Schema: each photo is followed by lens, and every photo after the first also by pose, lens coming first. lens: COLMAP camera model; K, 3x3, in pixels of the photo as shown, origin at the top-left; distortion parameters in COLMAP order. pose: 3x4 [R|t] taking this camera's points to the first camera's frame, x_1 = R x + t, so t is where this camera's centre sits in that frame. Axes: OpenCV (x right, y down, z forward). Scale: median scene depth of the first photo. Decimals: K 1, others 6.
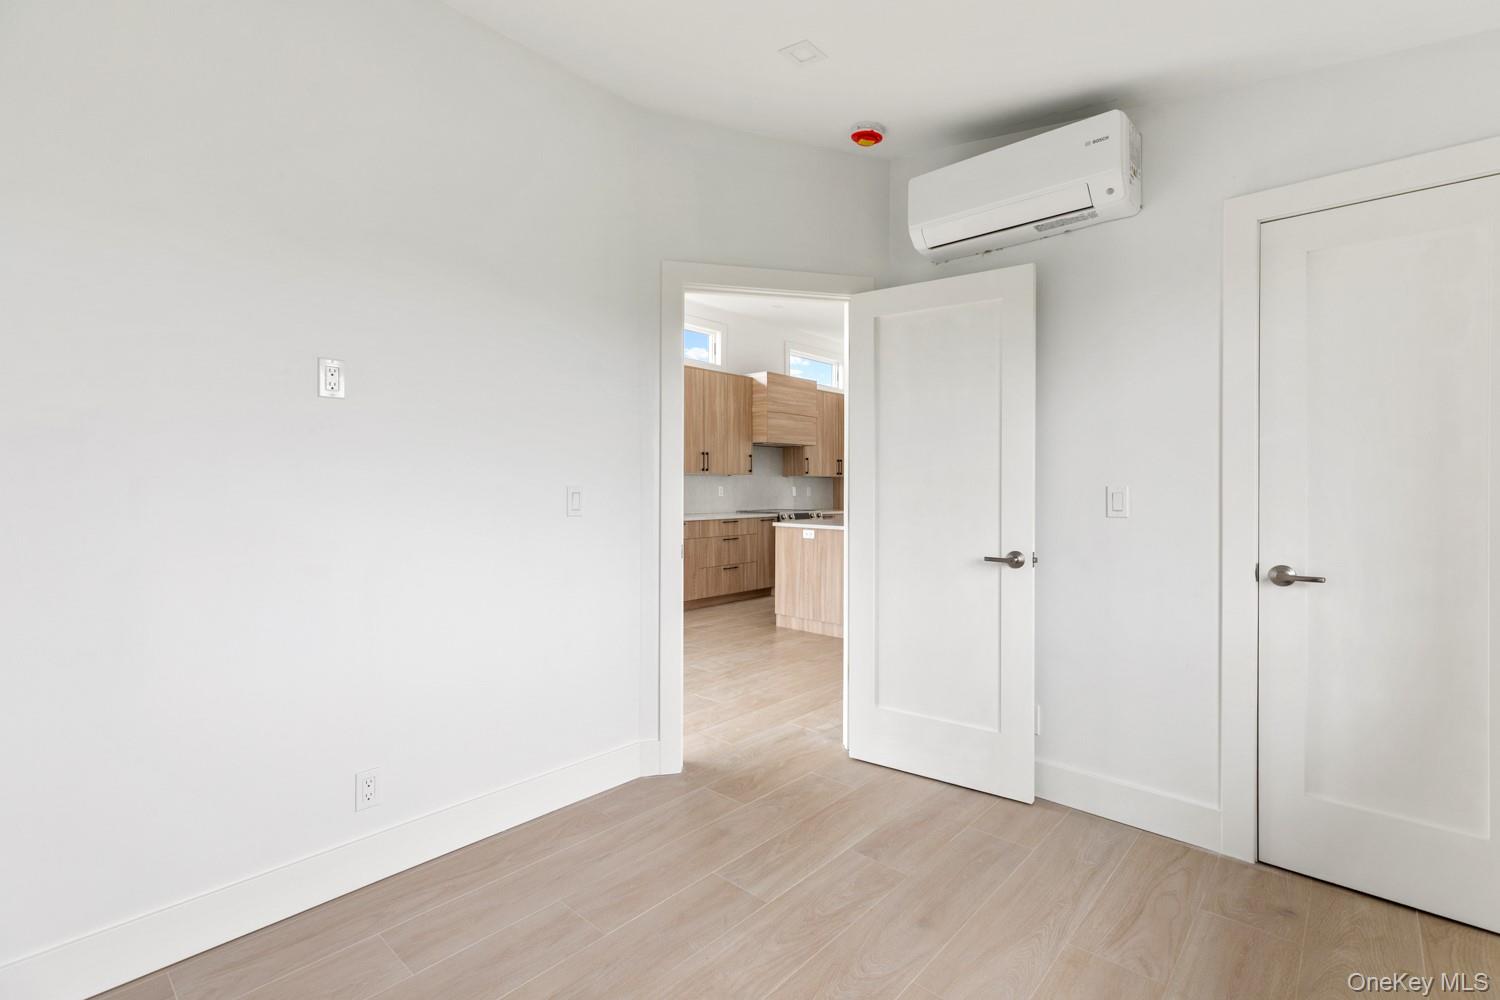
lens RADIAL K [[669.7, 0, 747.6], [0, 669.7, 491.9], [0, 0, 1]] dist [0.002586, 0.000336]
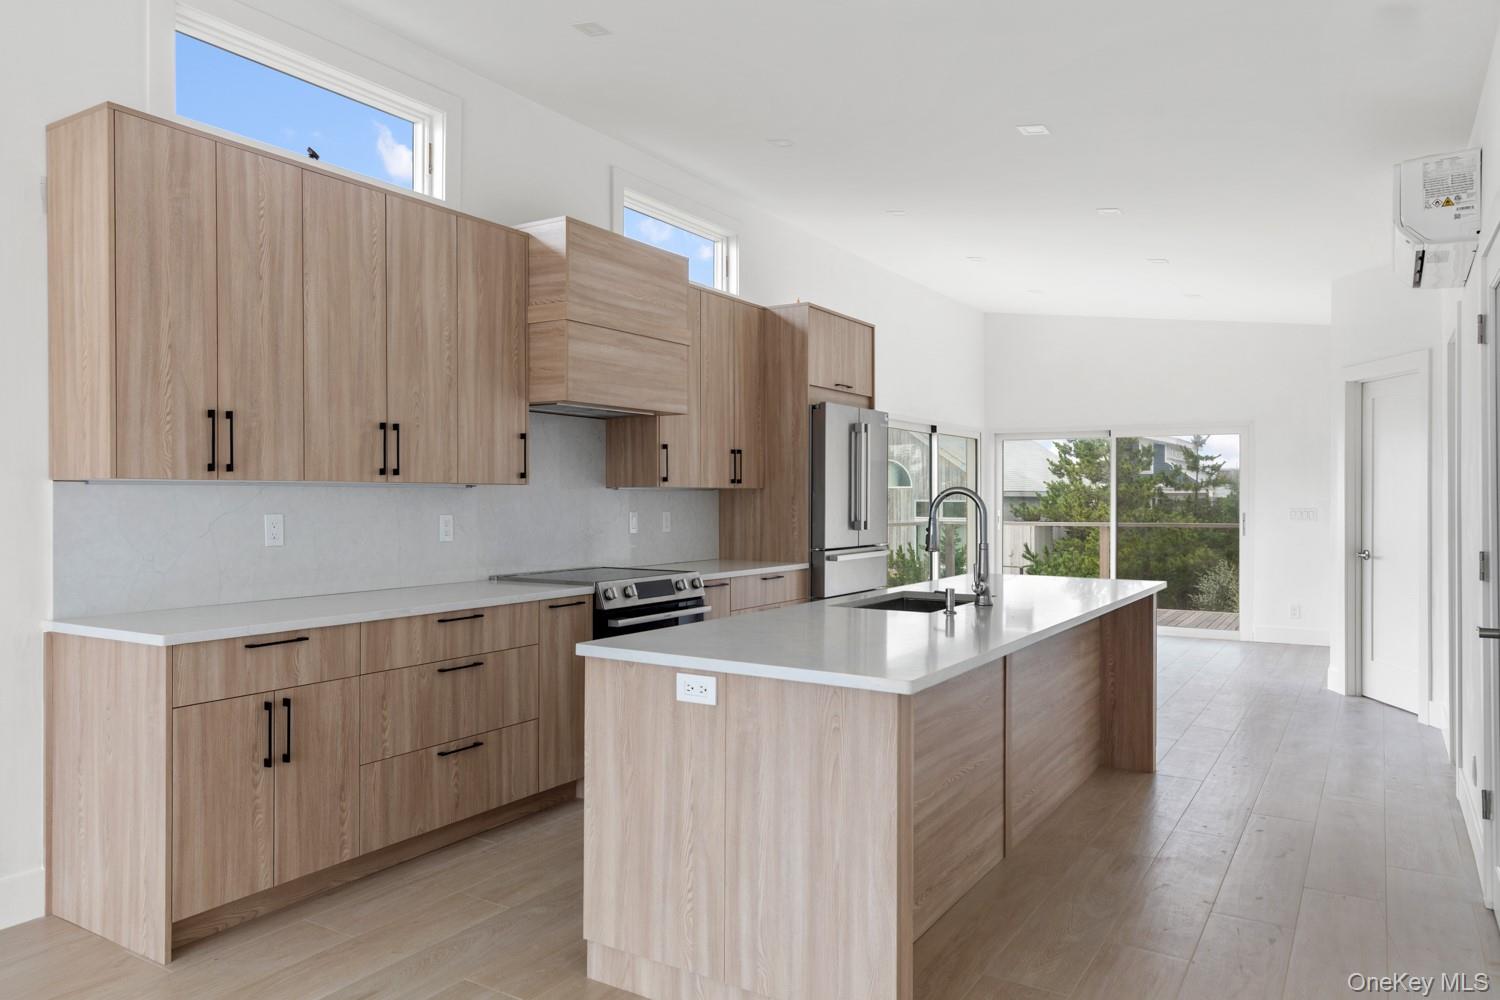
lens RADIAL K [[1019.2, 0, 713.9], [0, 1019.2, 498.1], [0, 0, 1]] dist [0.031674, -0.000835]
pose [[0.987290, 0.000590, 0.158926, 0.020089], [0.000093, 0.999991, -0.004289, -0.016066], [-0.158927, 0.004250, 0.987281, 0.418633]]
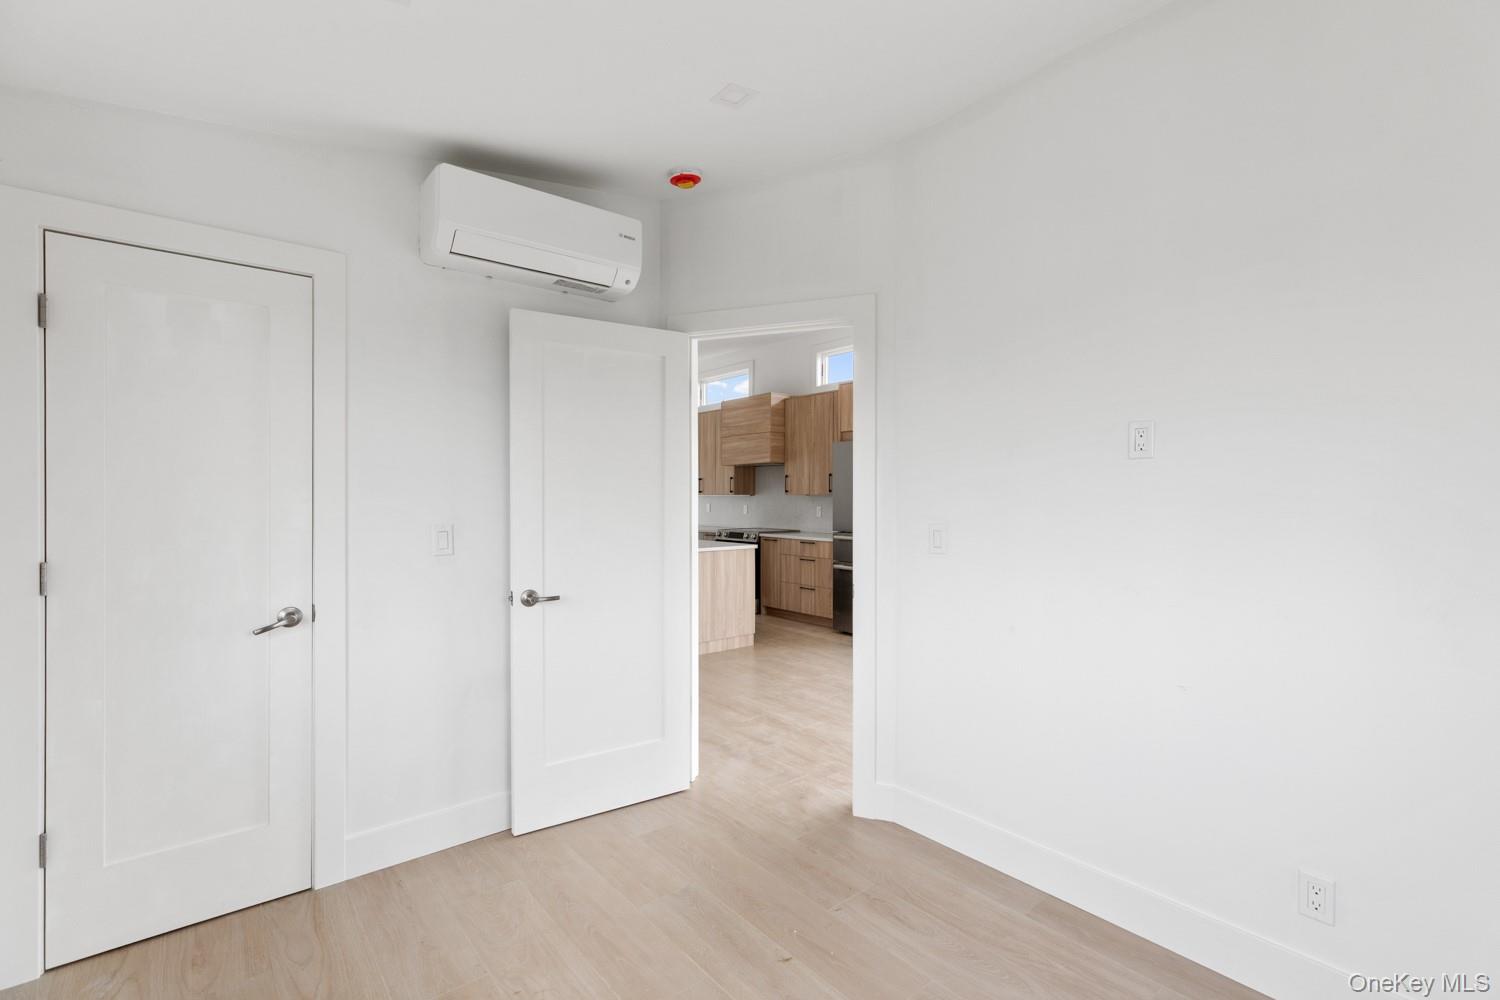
lens RADIAL K [[669.7, 0, 747.6], [0, 669.7, 491.9], [0, 0, 1]] dist [0.002586, 0.000336]
pose [[-0.153551, -0.007534, -0.988112, 1.139573], [-0.006992, 0.999954, -0.006538, -0.024253], [0.988116, 0.005905, -0.153596, 1.240672]]
